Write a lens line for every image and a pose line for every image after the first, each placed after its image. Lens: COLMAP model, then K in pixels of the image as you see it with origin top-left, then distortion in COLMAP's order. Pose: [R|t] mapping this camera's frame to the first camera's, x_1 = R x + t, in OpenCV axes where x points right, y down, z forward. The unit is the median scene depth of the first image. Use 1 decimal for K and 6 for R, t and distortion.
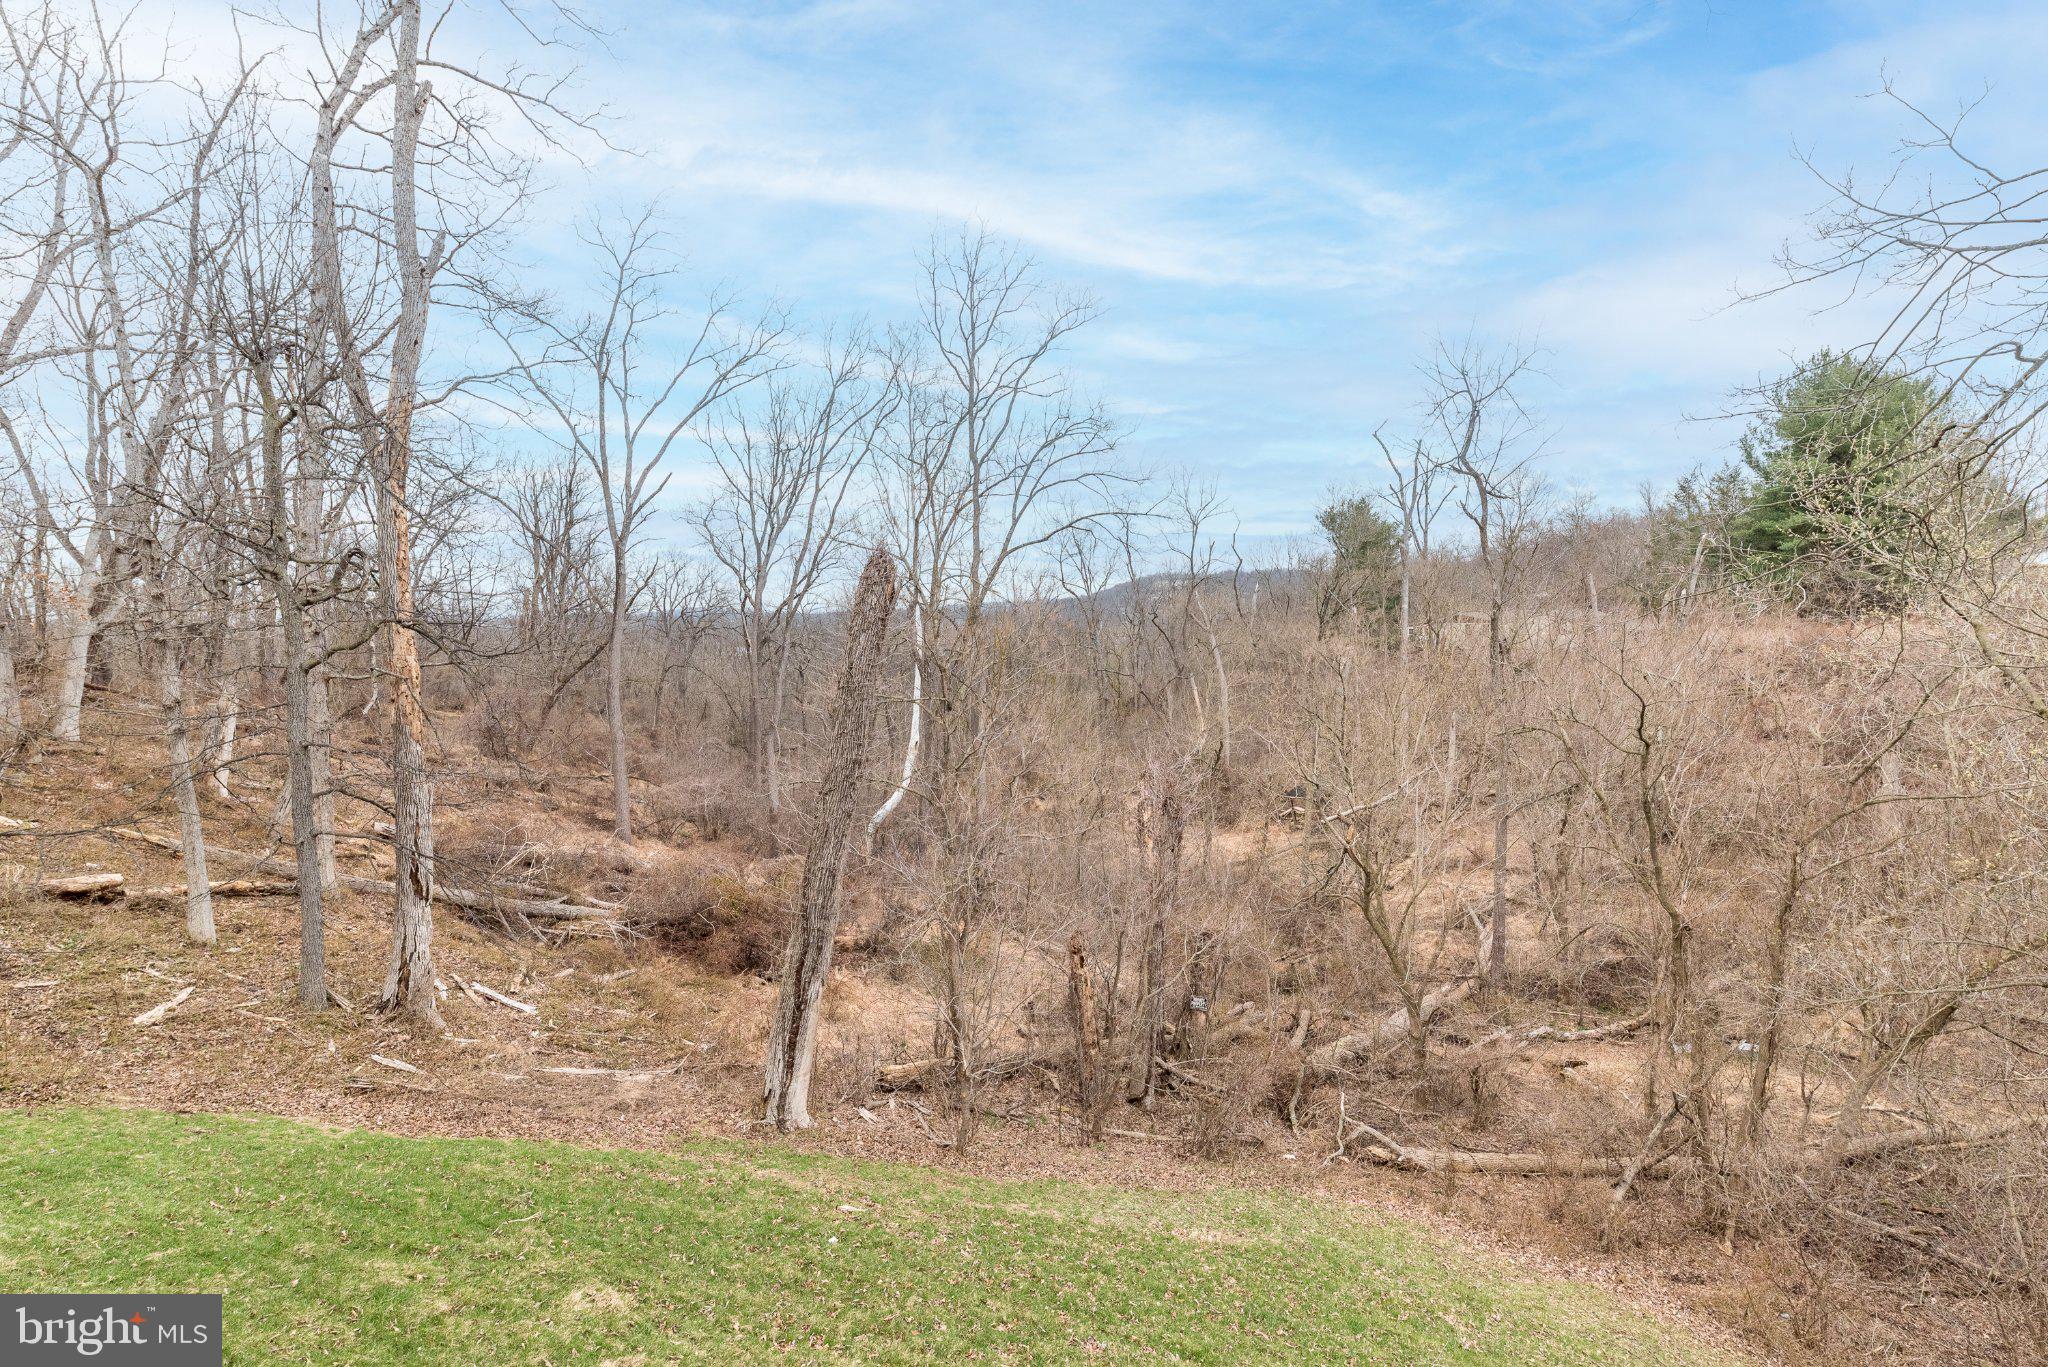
lens RADIAL K [[892.1, 0, 1027.6], [0, 892.1, 695.7], [0, 0, 1]] dist [0.001551, 0.000361]
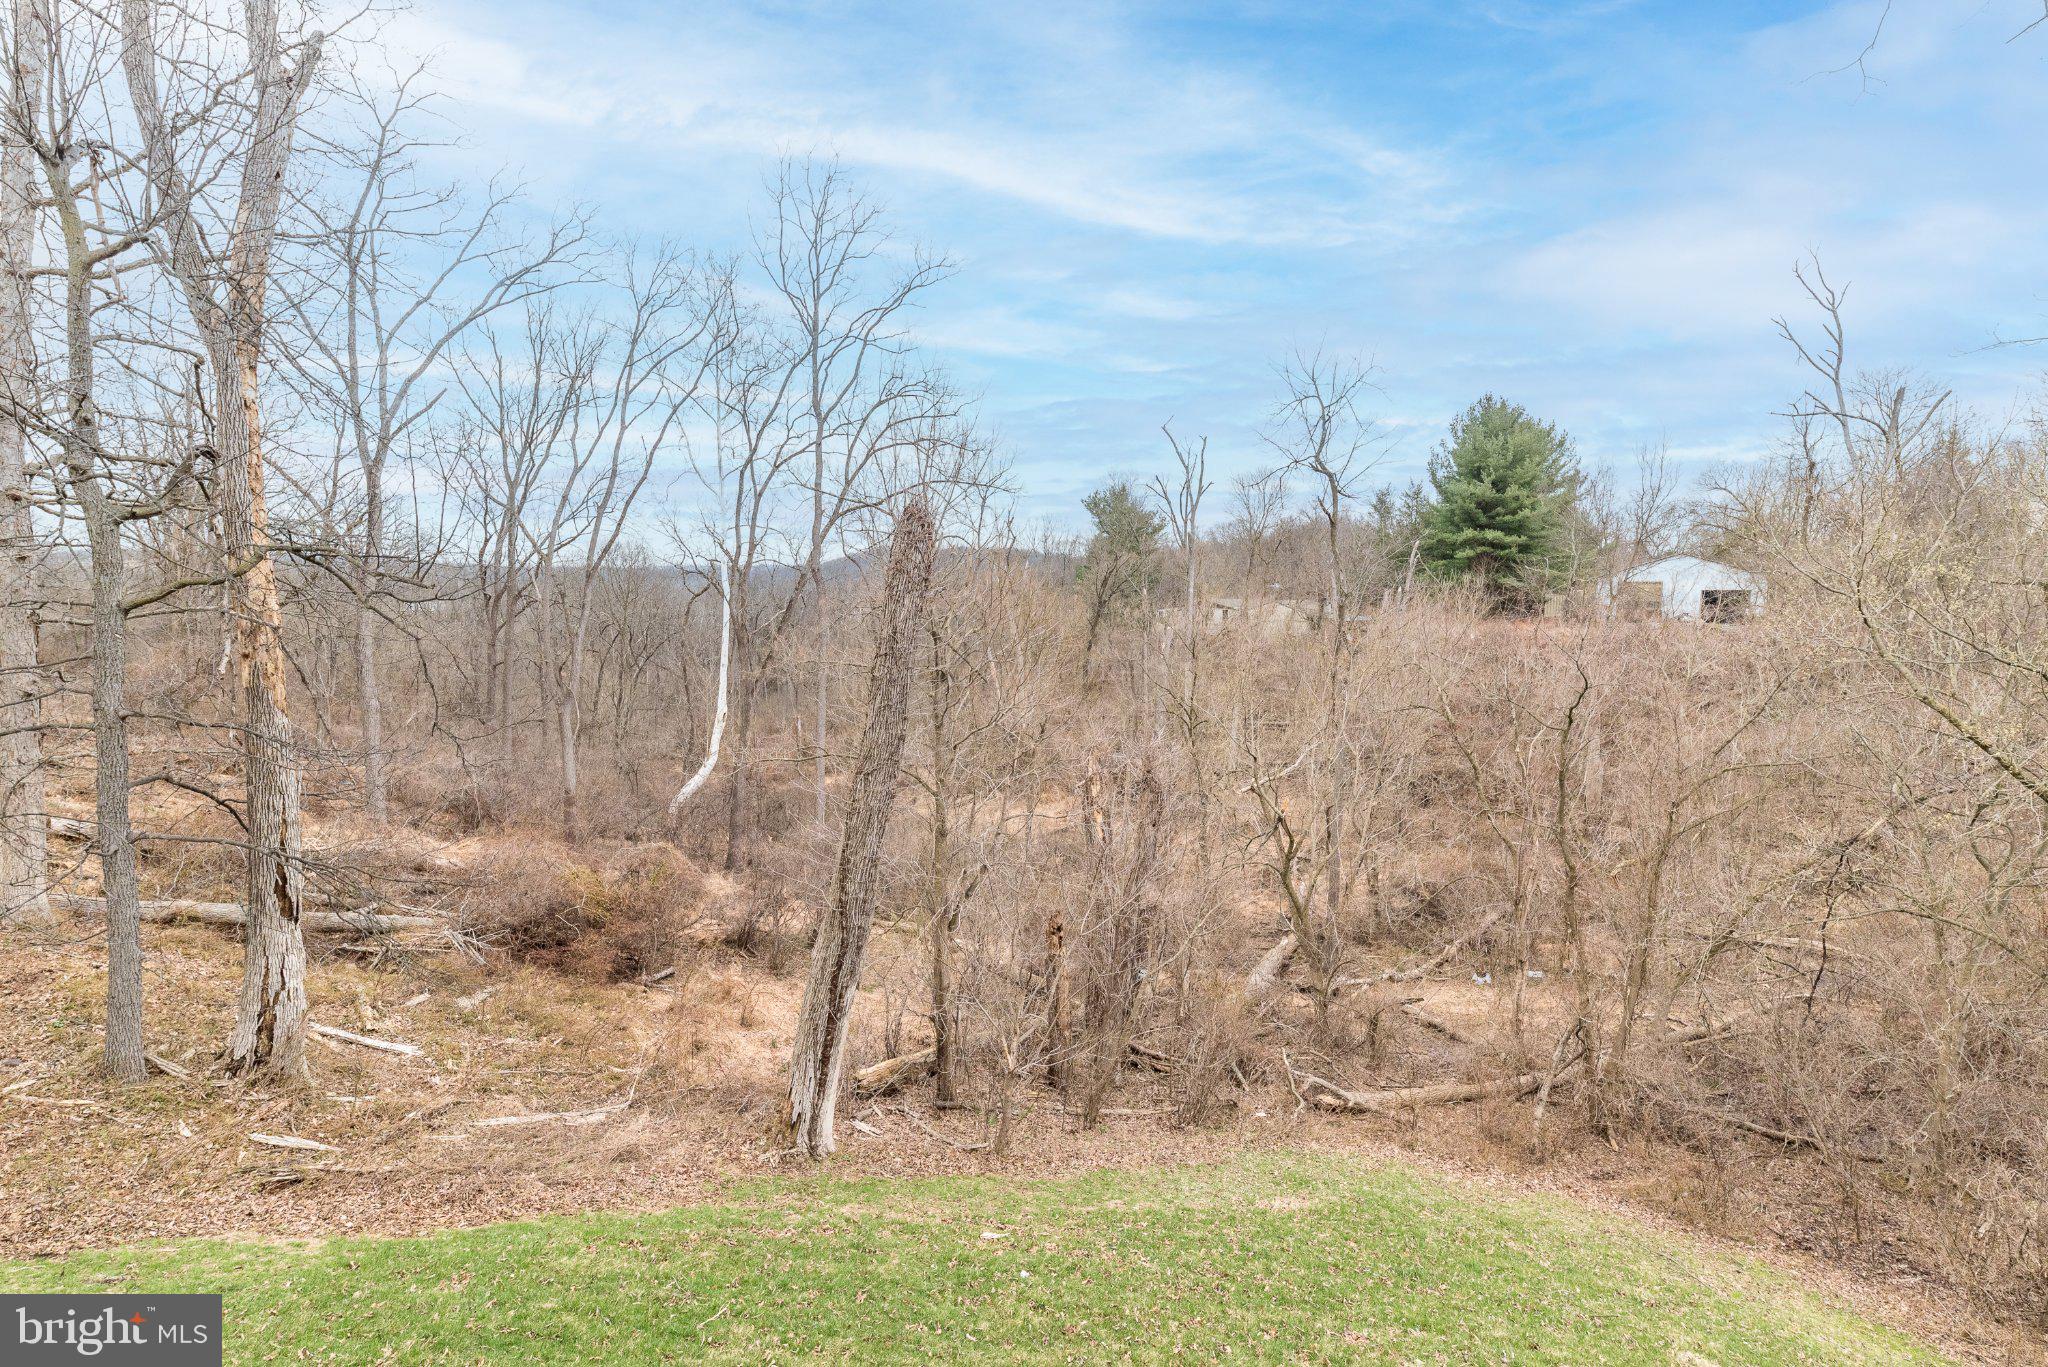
lens RADIAL K [[894.5, 0, 1019.6], [0, 894.5, 681.7], [0, 0, 1]] dist [0.001024, 0.000014]
pose [[0.955585, 0.016977, 0.294225, -0.281399], [-0.021451, 0.999698, 0.011984, 0.003747], [-0.293933, -0.017763, 0.955661, 0.087951]]
